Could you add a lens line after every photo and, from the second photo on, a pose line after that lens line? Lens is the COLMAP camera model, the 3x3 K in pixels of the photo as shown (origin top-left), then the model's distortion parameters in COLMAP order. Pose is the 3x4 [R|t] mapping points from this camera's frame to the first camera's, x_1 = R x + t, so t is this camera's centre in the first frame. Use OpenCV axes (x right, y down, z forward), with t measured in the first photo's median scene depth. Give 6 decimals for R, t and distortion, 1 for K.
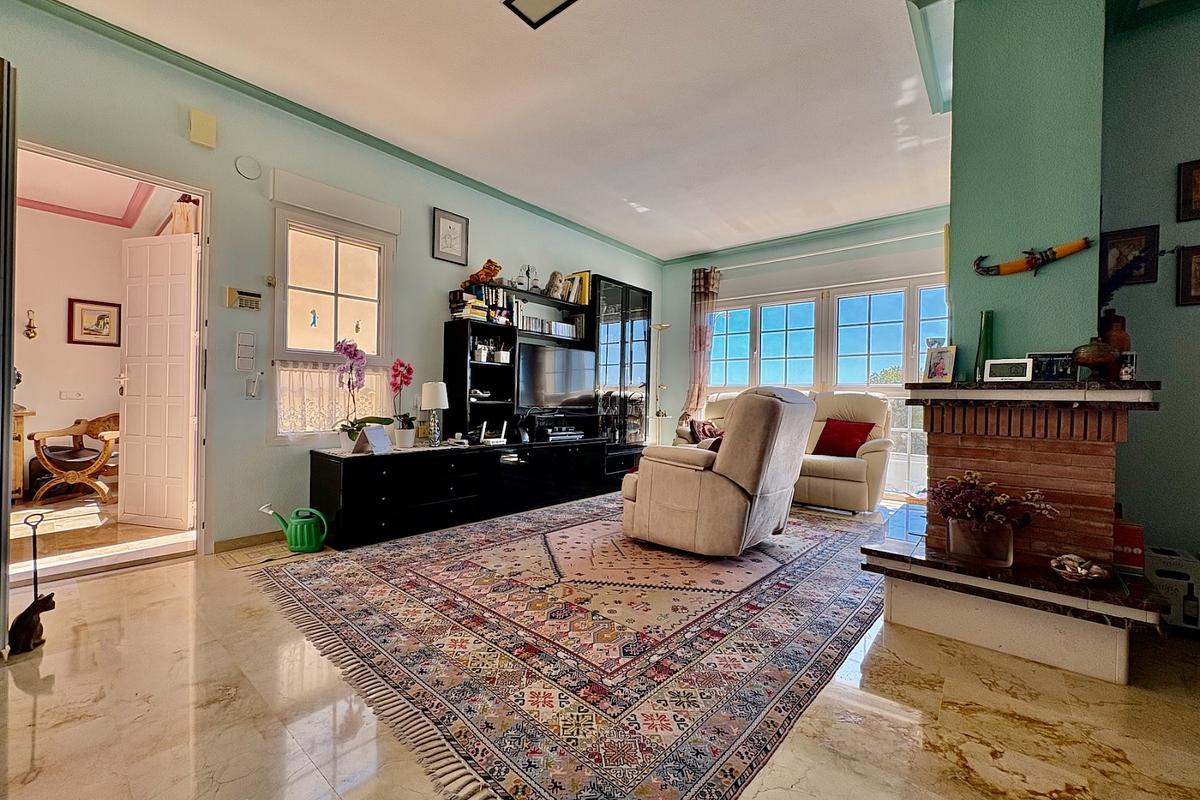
lens RADIAL K [[477.8, 0, 600.4], [0, 477.8, 401.5], [0, 0, 1]] dist [0.000915, -0.000130]
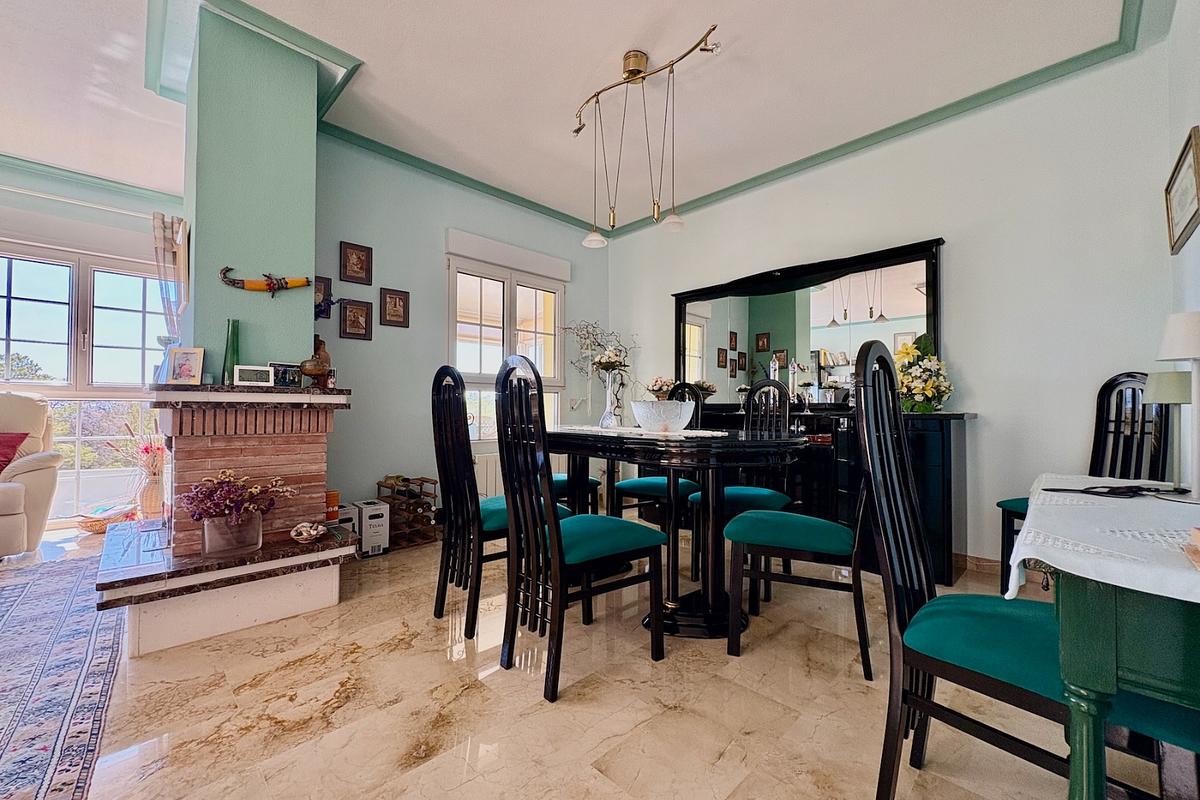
lens RADIAL K [[477.8, 0, 600.3], [0, 477.8, 401.2], [0, 0, 1]] dist [0.000915, -0.000130]
pose [[0.098617, -0.000750, 0.995125, -0.198115], [0.004604, 0.999989, 0.000297, -0.002136], [-0.995115, 0.004552, 0.098620, 0.075771]]
